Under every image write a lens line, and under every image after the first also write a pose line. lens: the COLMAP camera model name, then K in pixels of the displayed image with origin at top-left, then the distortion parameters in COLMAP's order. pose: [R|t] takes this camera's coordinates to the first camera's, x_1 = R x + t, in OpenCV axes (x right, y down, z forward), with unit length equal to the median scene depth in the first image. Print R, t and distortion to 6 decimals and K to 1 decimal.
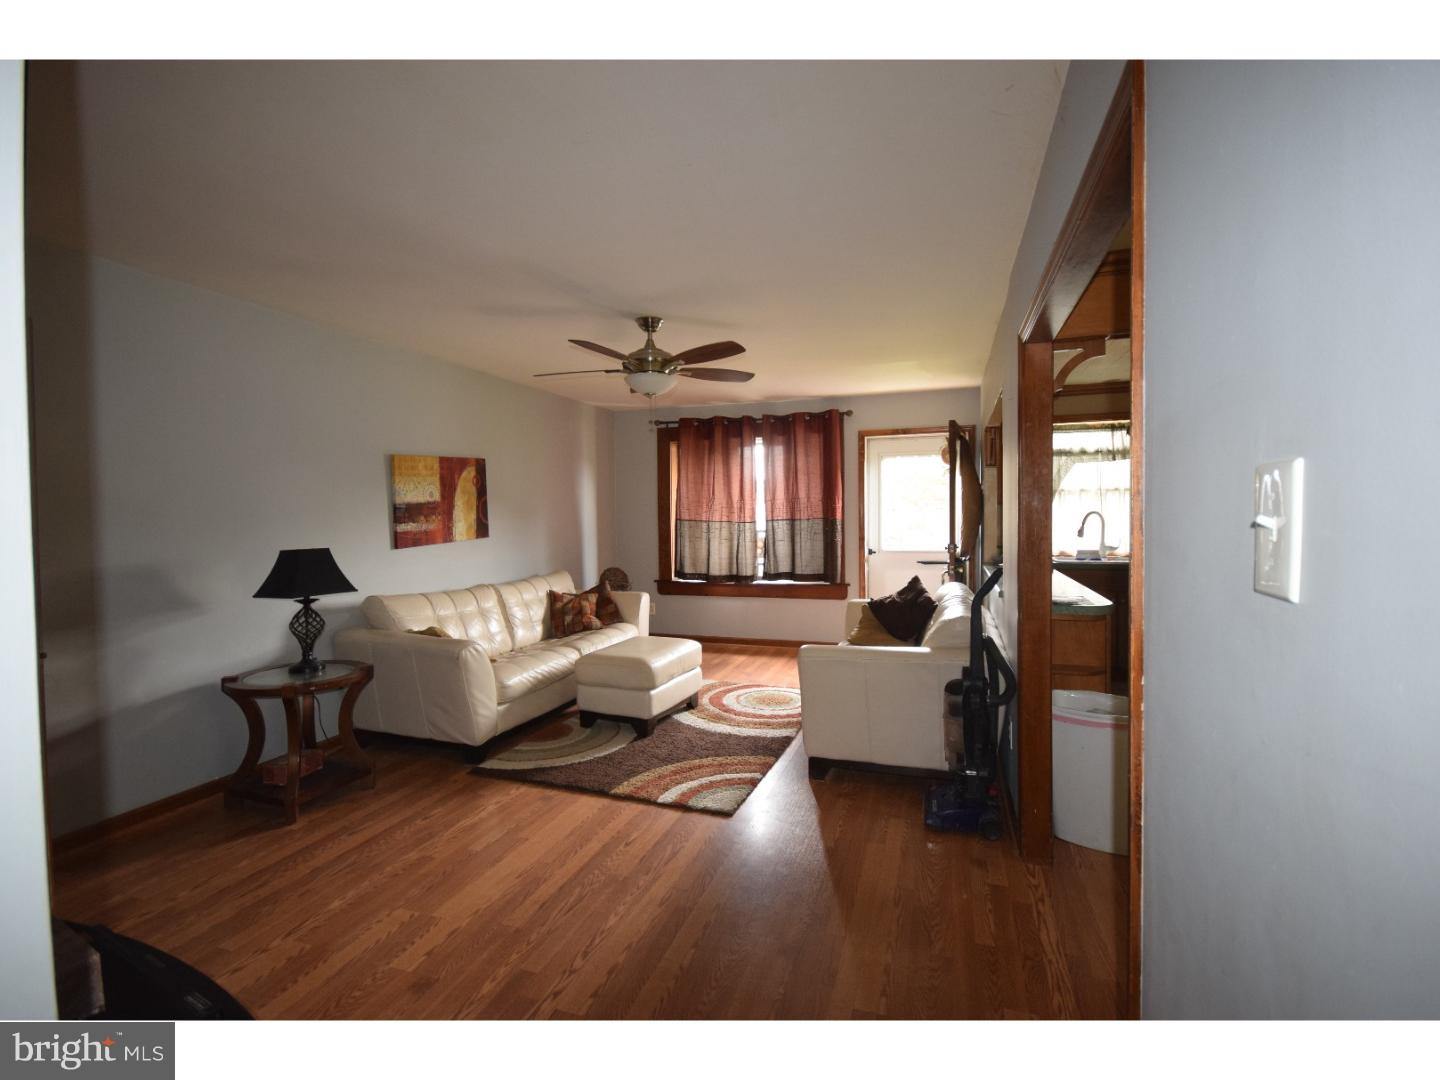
lens RADIAL K [[669.8, 0, 726.0], [0, 669.8, 529.0], [0, 0, 1]] dist [-0.000833, 0.000741]
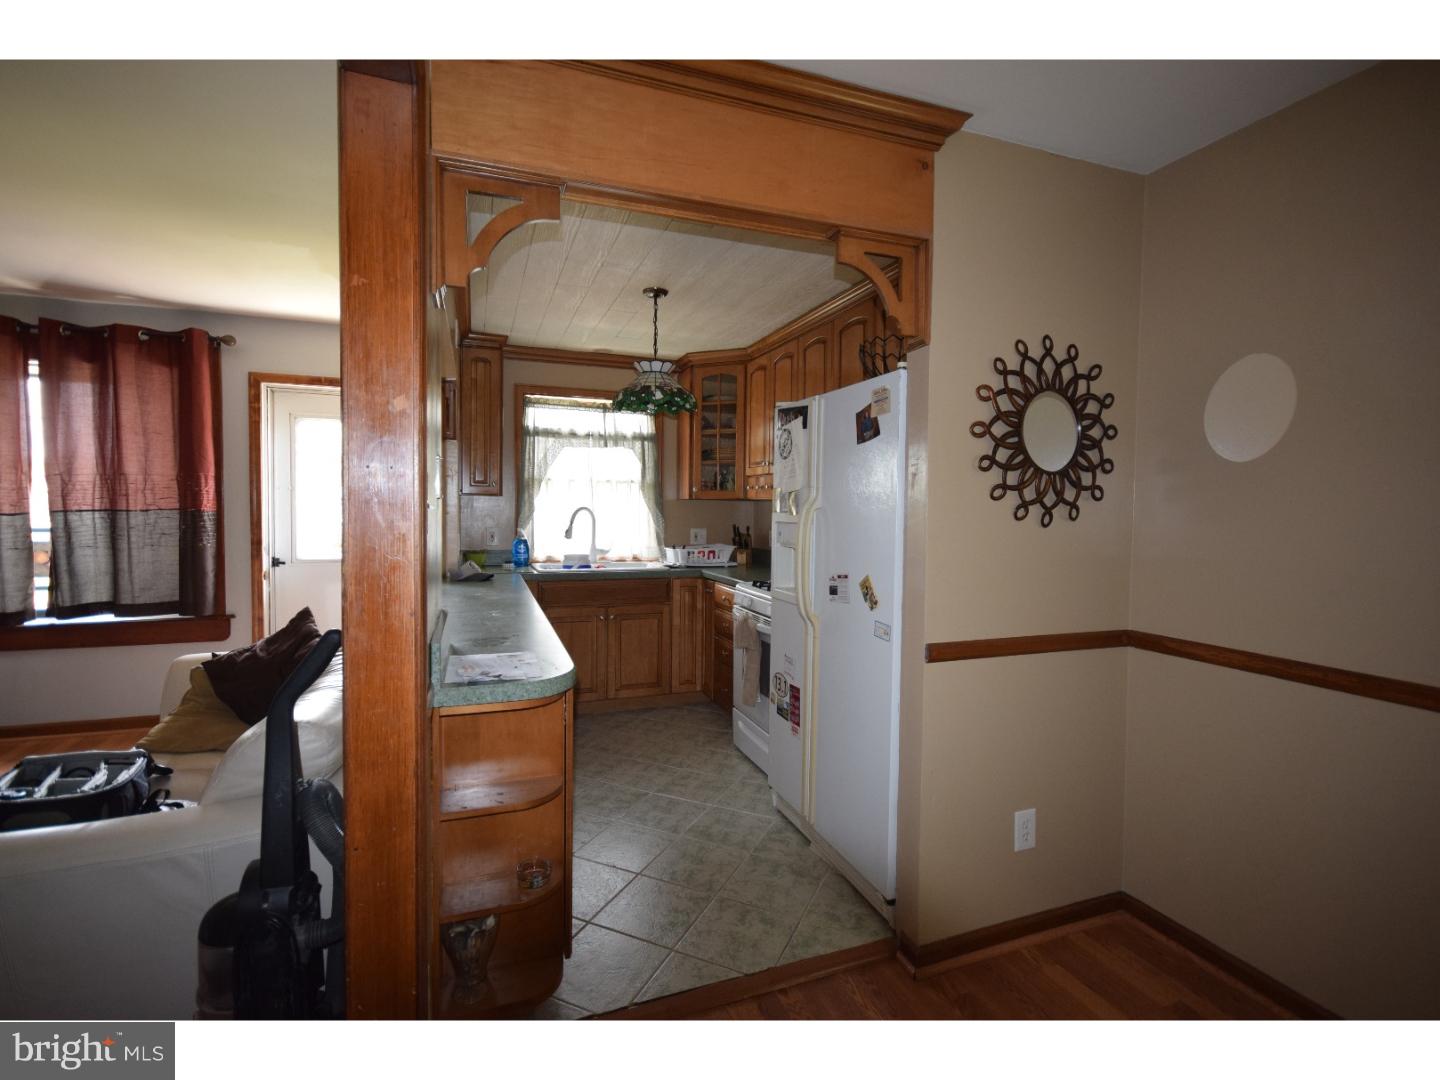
lens RADIAL K [[669.8, 0, 726.0], [0, 669.8, 529.0], [0, 0, 1]] dist [-0.000833, 0.000741]
pose [[0.778823, 0.001269, 0.627242, 0.150988], [-0.006759, 0.999957, 0.006370, -0.005348], [-0.627207, -0.009201, 0.778798, 0.222586]]
